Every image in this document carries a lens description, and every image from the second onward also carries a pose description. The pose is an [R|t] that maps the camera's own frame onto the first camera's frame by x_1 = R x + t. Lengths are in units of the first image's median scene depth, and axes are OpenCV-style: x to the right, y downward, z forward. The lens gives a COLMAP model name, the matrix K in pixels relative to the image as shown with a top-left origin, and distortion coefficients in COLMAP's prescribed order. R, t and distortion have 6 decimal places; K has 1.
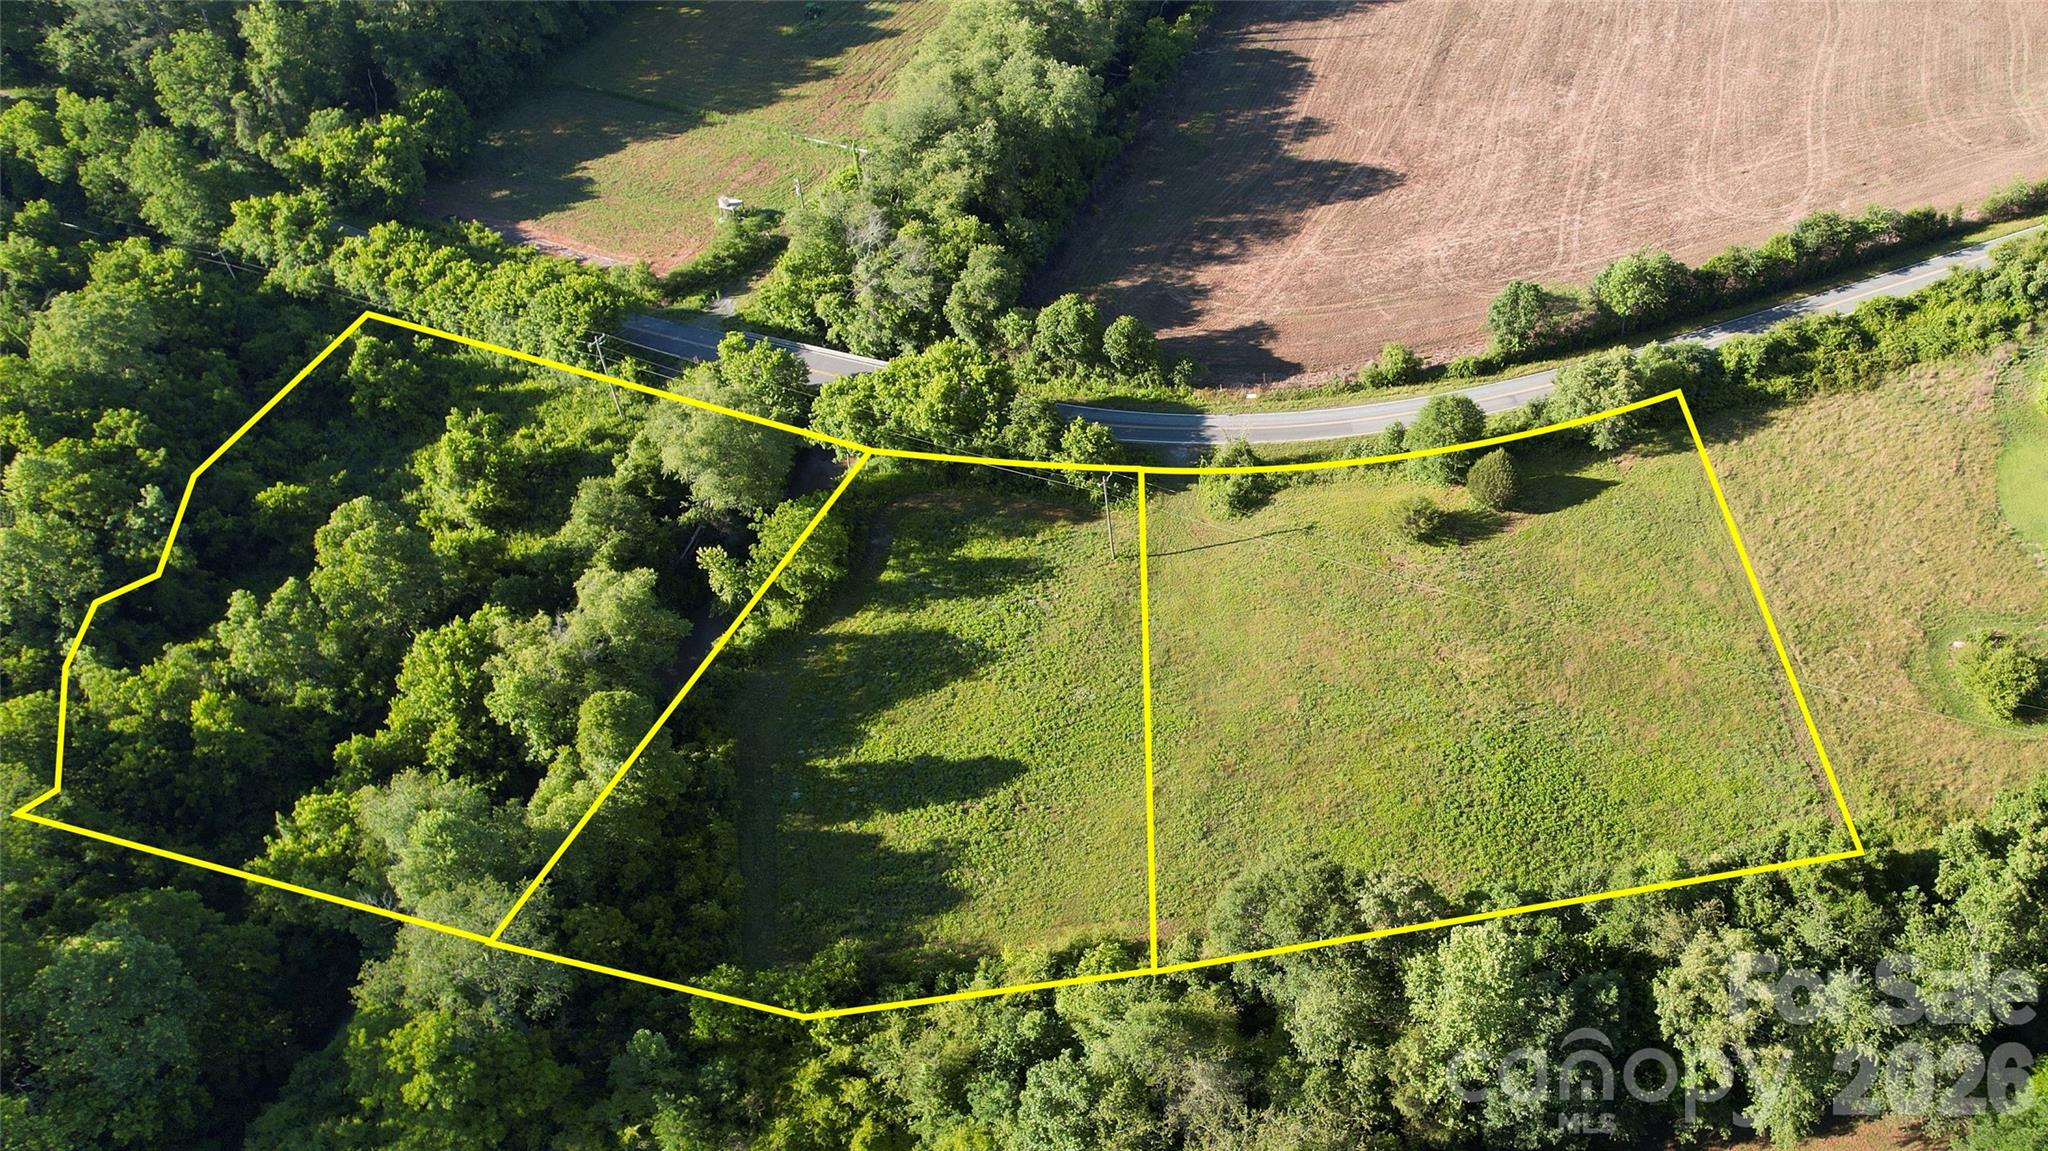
lens RADIAL K [[1634.2, 0, 1273.6], [0, 1634.2, 587.7], [0, 0, 1]] dist [-0.065697, 0.050180]
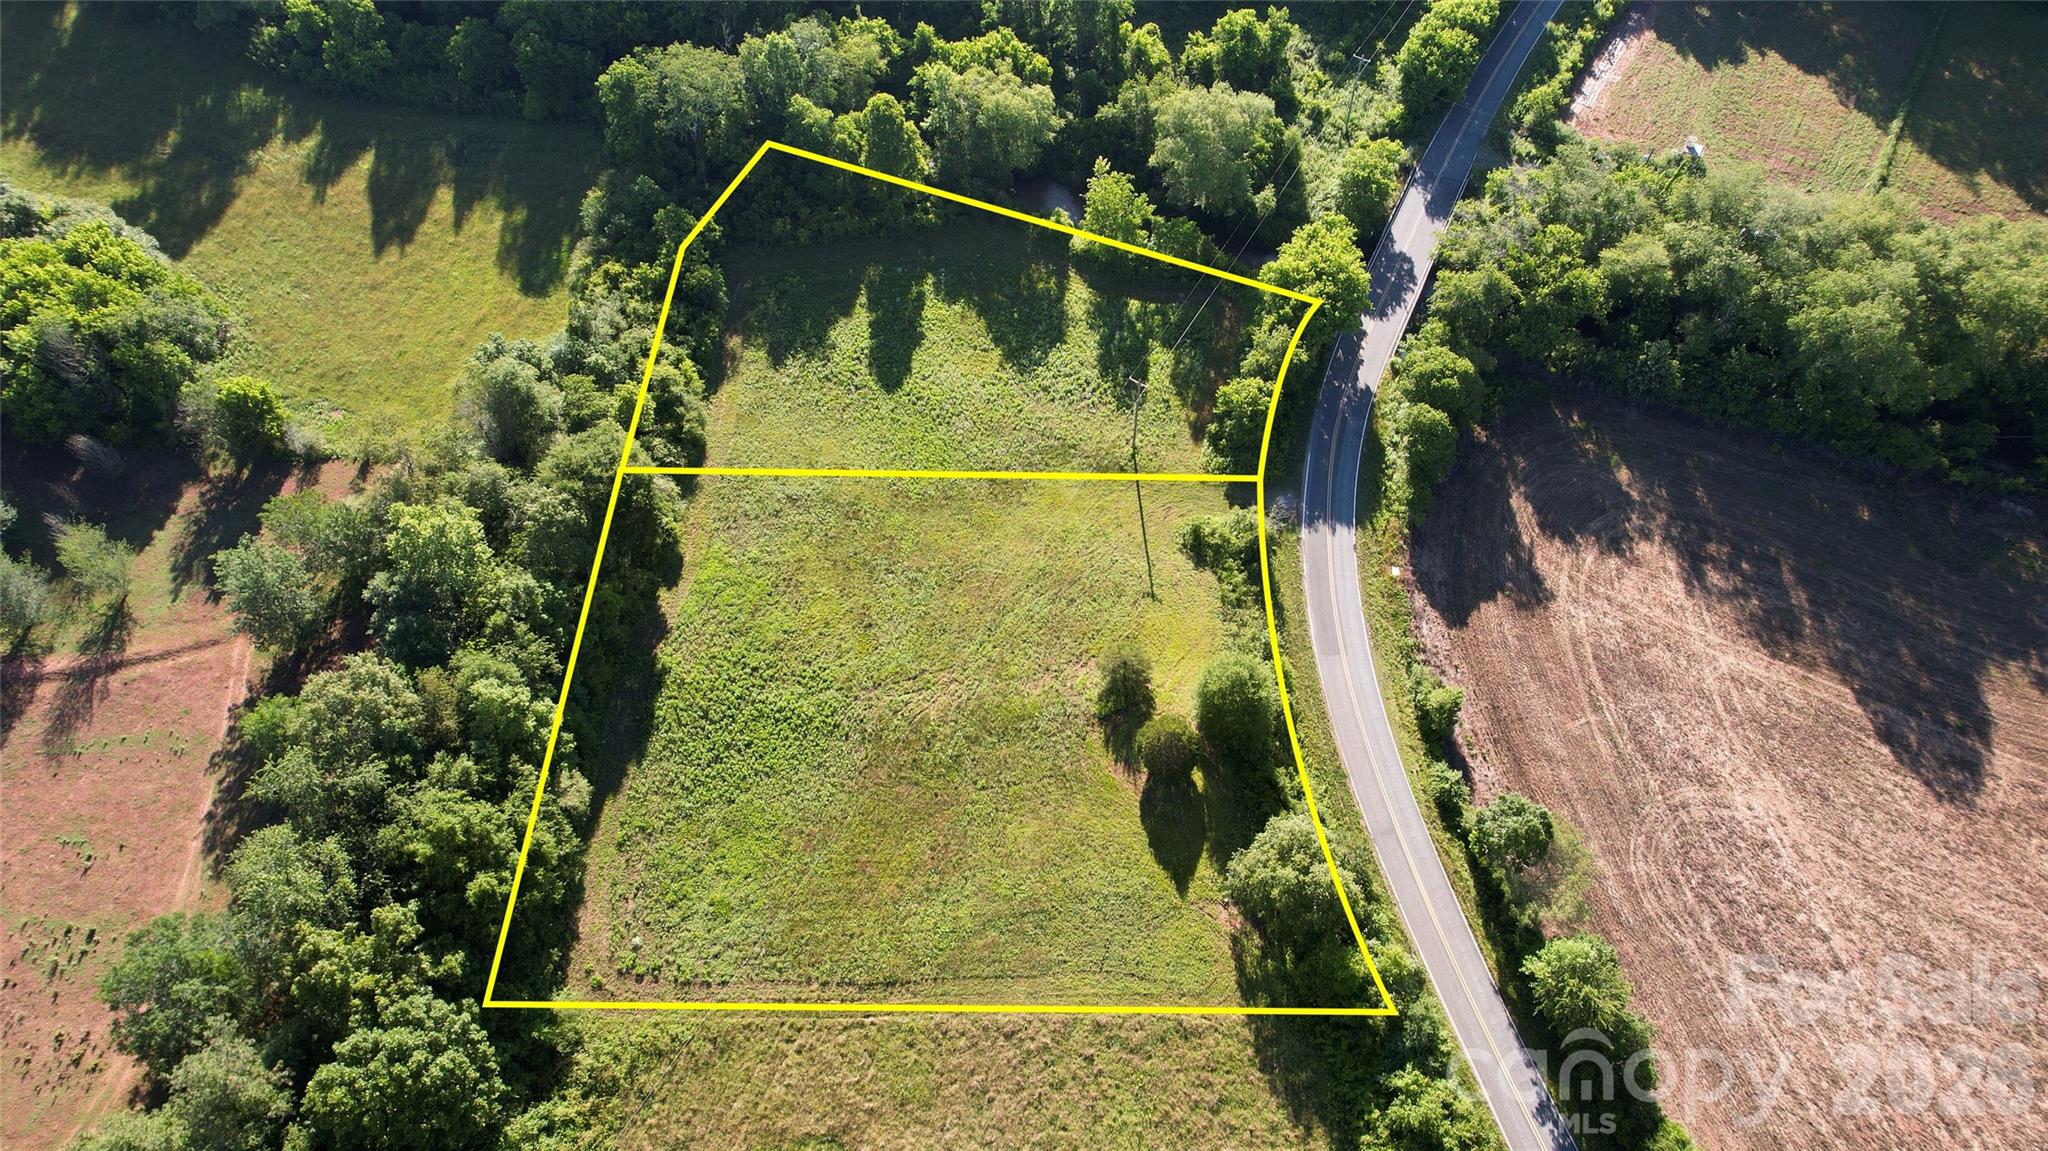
lens RADIAL K [[1314.6, 0, 1025.1], [0, 1314.6, 592.6], [0, 0, 1]] dist [-0.078256, 0.075909]
pose [[-0.091713, 0.839517, -0.535538, 0.468496], [-0.679228, 0.340532, 0.650144, -0.518478], [0.728174, 0.423379, 0.538992, 0.549960]]
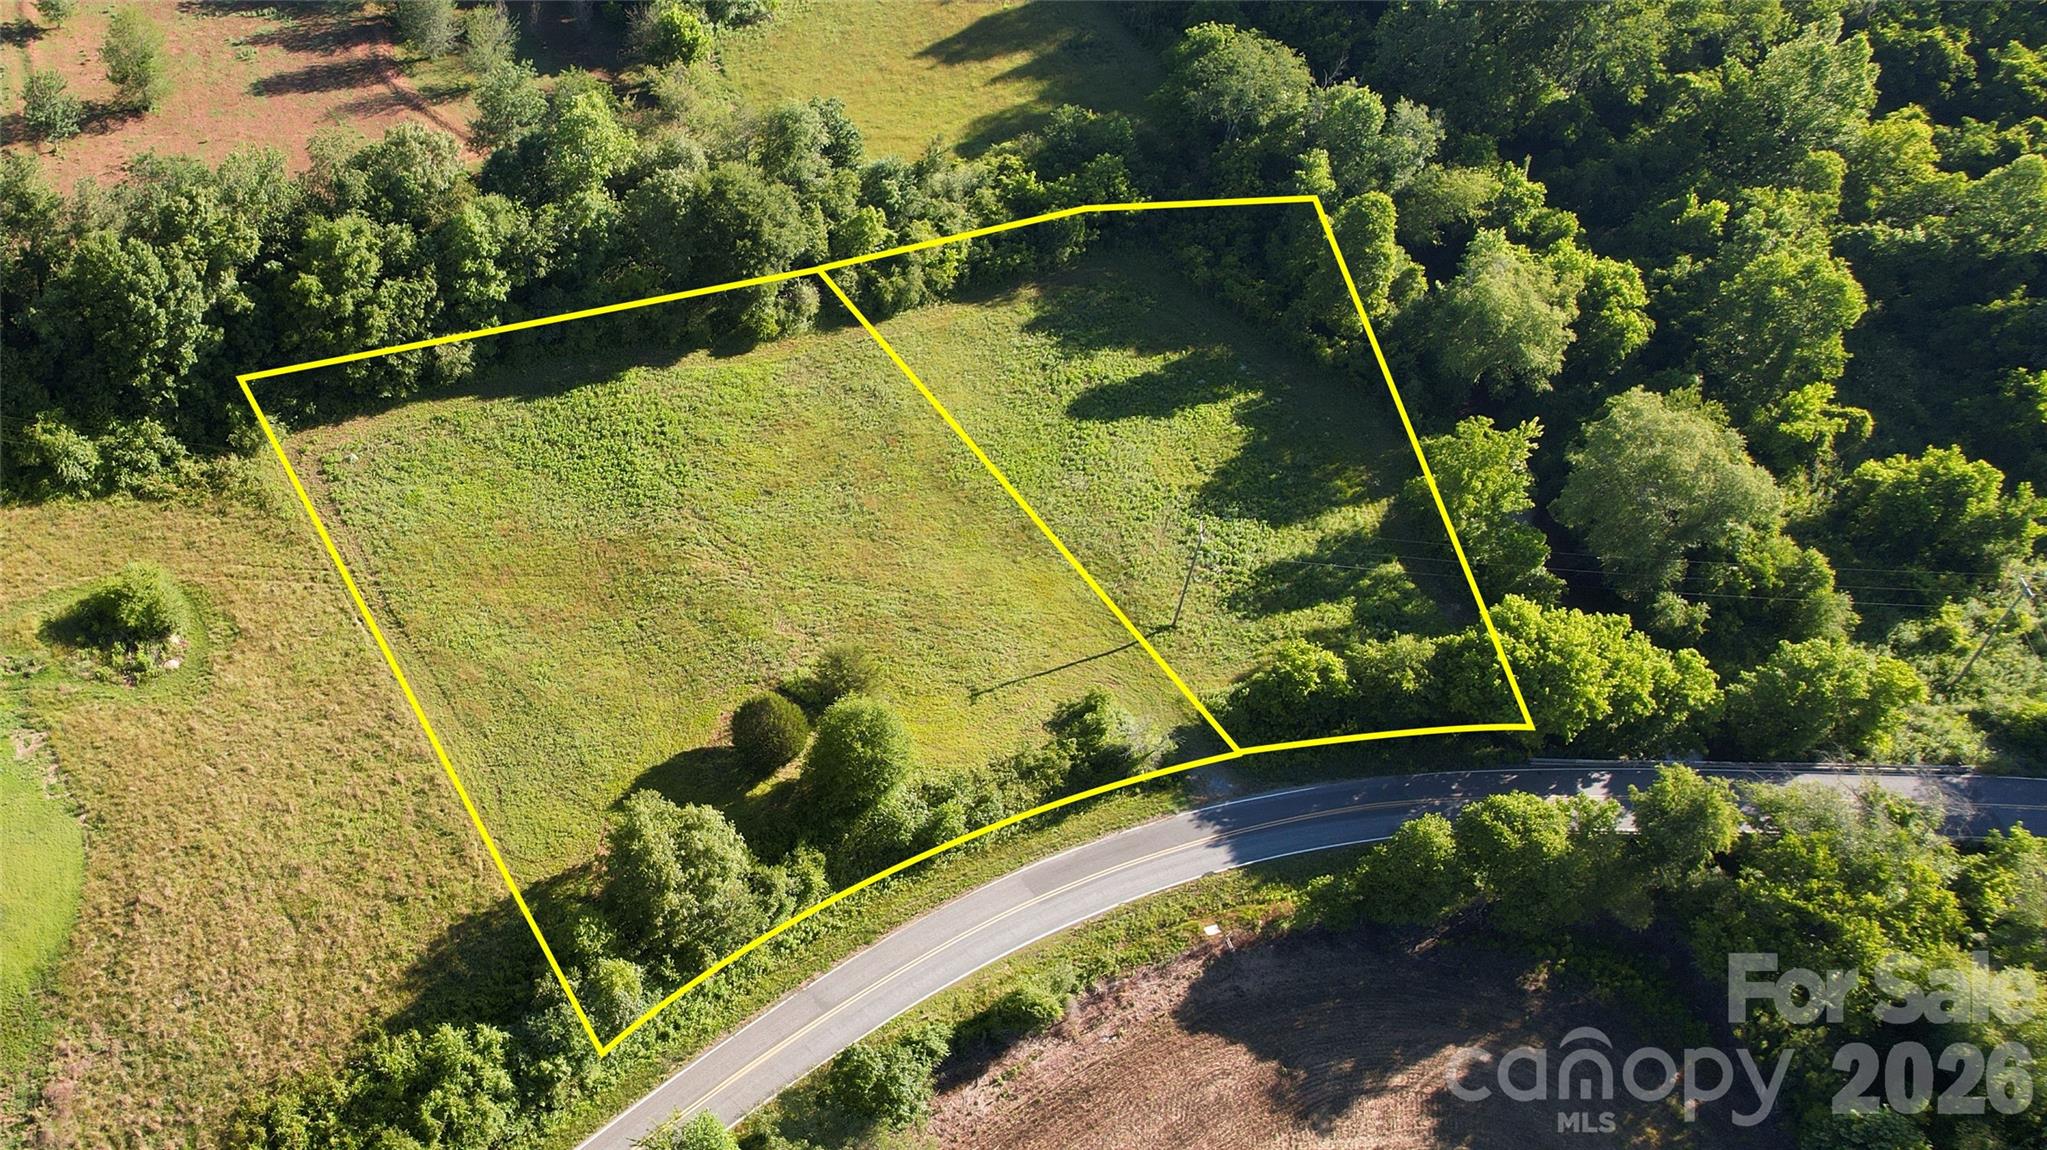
lens RADIAL K [[1883.3, 0, 565.8], [0, 1883.3, 595.3], [0, 0, 1]] dist [-0.049757, 0.022735]
pose [[-0.946901, 0.234113, -0.220385, 0.409544], [-0.211096, 0.064348, 0.975345, -0.907865], [0.242522, 0.970078, -0.011511, 0.964958]]
